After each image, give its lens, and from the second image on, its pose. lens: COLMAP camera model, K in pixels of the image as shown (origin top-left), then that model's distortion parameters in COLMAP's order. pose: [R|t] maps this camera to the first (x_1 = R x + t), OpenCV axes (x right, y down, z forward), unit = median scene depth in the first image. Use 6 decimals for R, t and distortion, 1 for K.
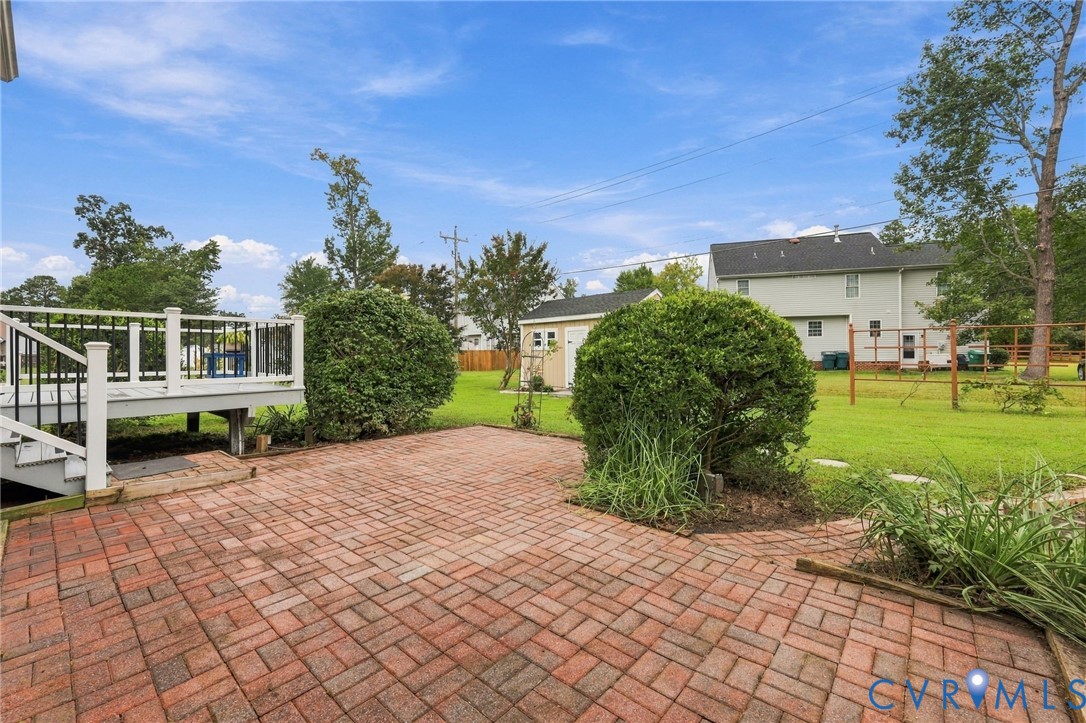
lens RADIAL K [[441.6, 0, 545.3], [0, 441.6, 355.7], [0, 0, 1]] dist [0.026847, 0.000143]
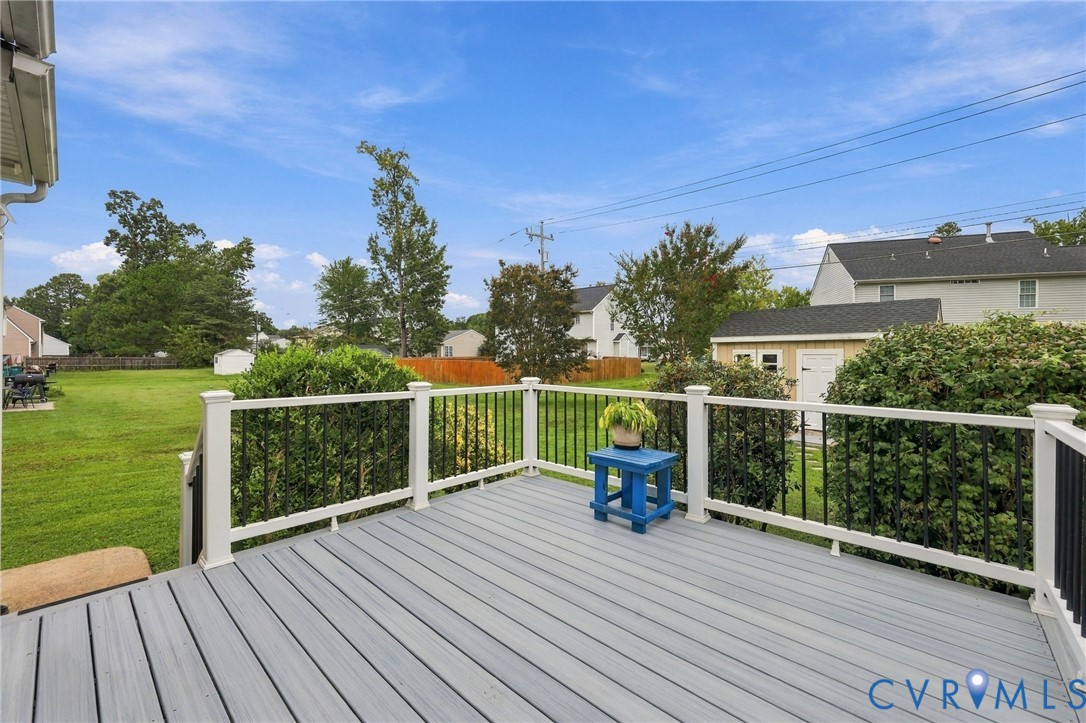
lens RADIAL K [[441.6, 0, 537.5], [0, 441.6, 357.0], [0, 0, 1]] dist [0.026847, 0.000143]
pose [[0.999765, 0.012157, -0.017952, -0.111796], [-0.012141, 0.999926, 0.000972, -0.013208], [0.017962, -0.000754, 0.999838, 0.062279]]
